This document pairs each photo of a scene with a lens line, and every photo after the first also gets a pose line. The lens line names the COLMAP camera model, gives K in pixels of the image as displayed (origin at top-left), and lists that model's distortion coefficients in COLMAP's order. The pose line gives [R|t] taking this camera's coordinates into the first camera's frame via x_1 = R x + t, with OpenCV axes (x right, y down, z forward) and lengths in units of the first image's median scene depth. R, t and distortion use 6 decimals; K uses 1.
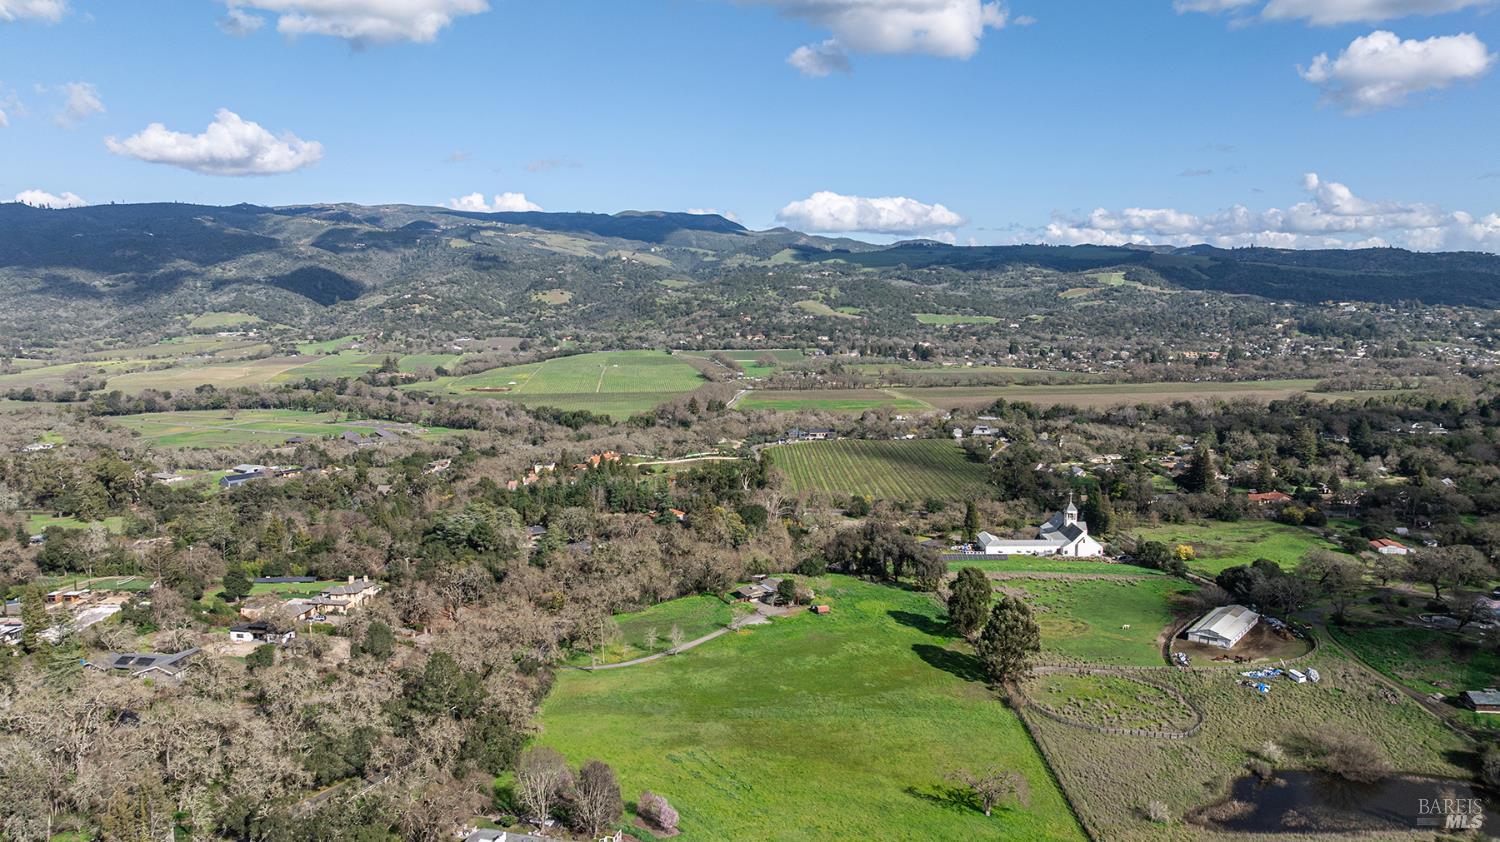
lens RADIAL K [[1047.3, 0, 750.0], [0, 1047.3, 421.0], [0, 0, 1]] dist [-0.047935, 0.049961]
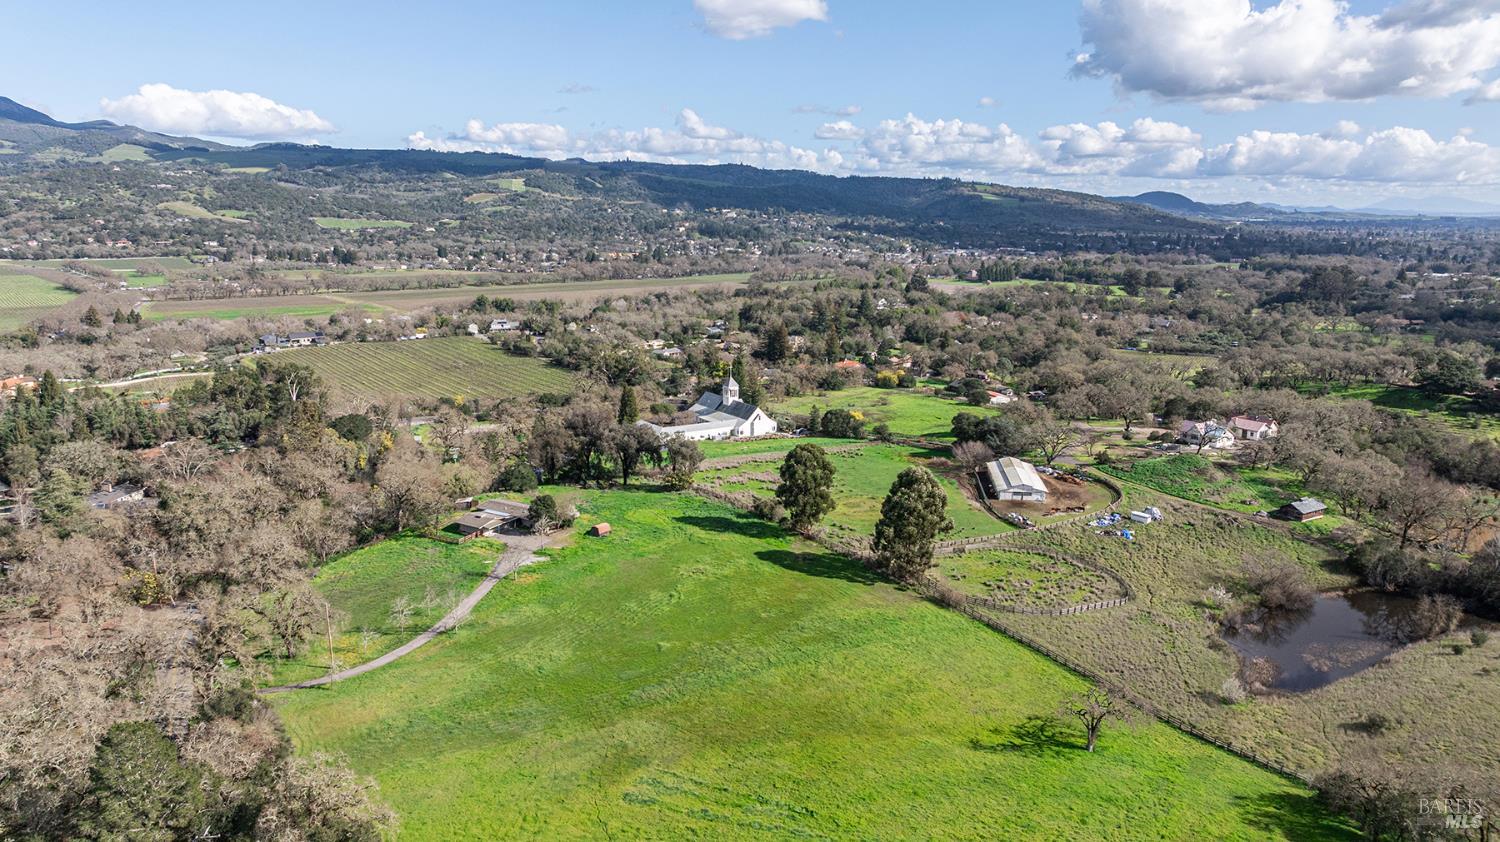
lens RADIAL K [[1047.3, 0, 750.0], [0, 1047.3, 421.0], [0, 0, 1]] dist [-0.047935, 0.049961]
pose [[0.833298, -0.095960, 0.544432, -0.036727], [0.053002, 0.994151, 0.094103, 0.007302], [-0.550278, -0.049559, 0.833510, 0.057039]]
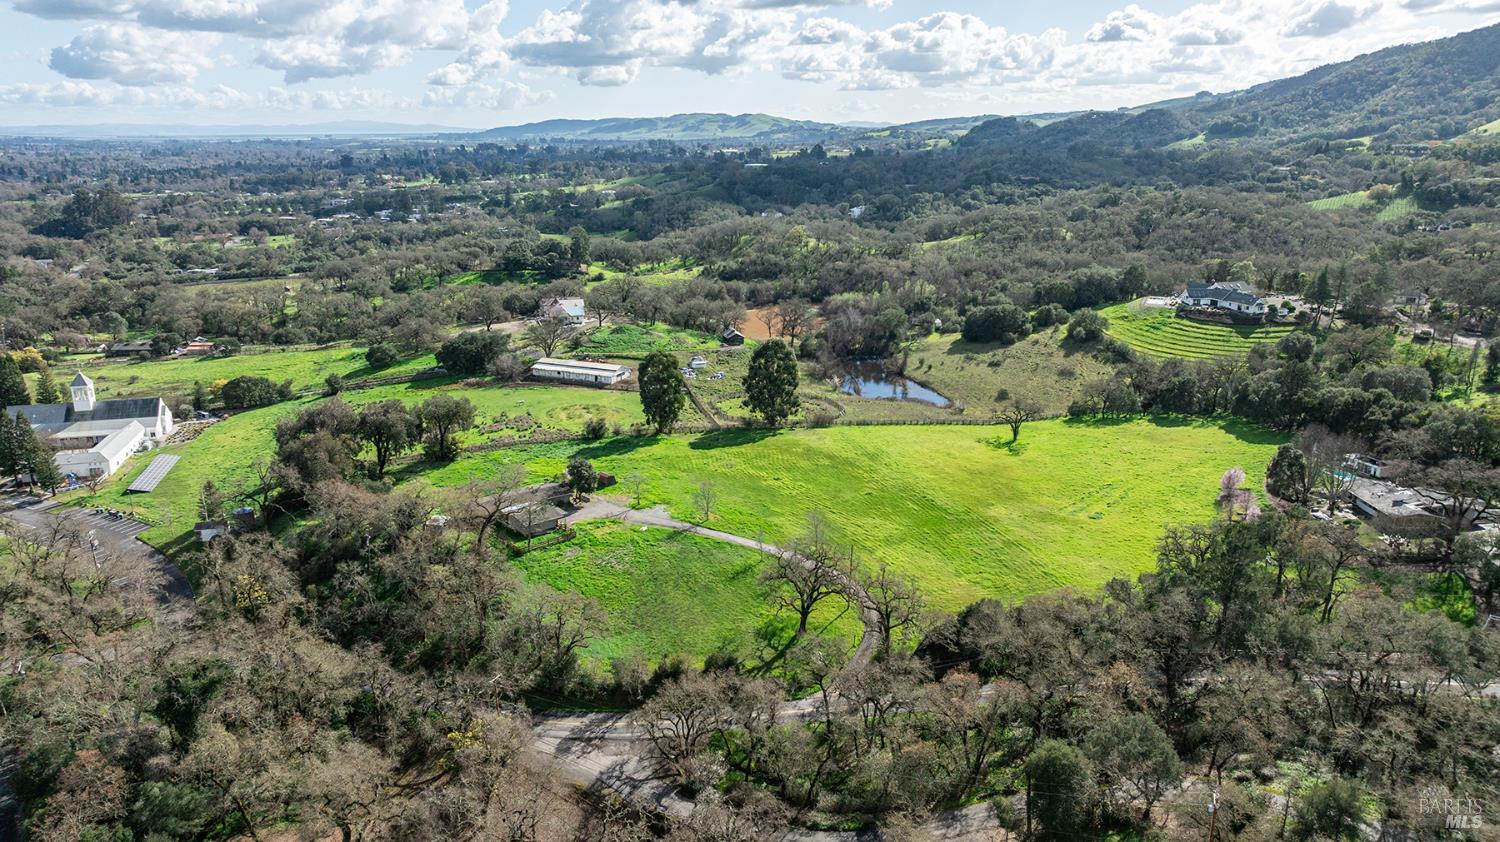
lens RADIAL K [[1047.3, 0, 750.0], [0, 1047.3, 421.0], [0, 0, 1]] dist [-0.047935, 0.049961]
pose [[-0.280879, -0.249025, 0.926873, -0.095244], [0.120244, 0.949010, 0.291411, -0.007641], [-0.952181, 0.193303, -0.236614, 0.170948]]
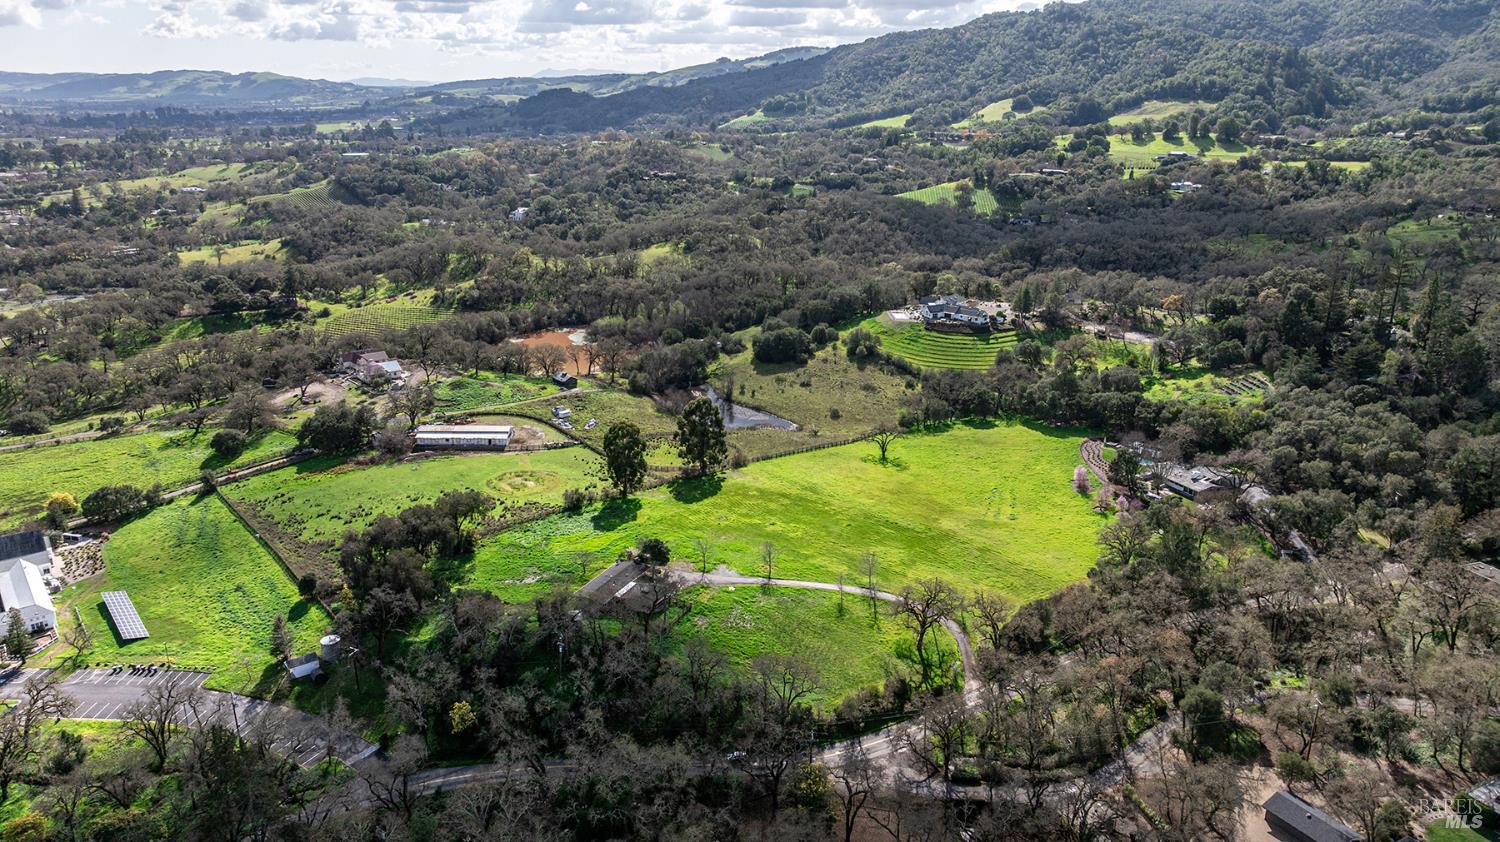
lens RADIAL K [[1047.3, 0, 750.0], [0, 1047.3, 421.0], [0, 0, 1]] dist [-0.047935, 0.049961]
pose [[-0.658441, -0.225511, 0.718053, -0.086430], [0.088756, 0.924133, 0.371619, -0.032606], [-0.747381, 0.308421, -0.588471, 0.222267]]
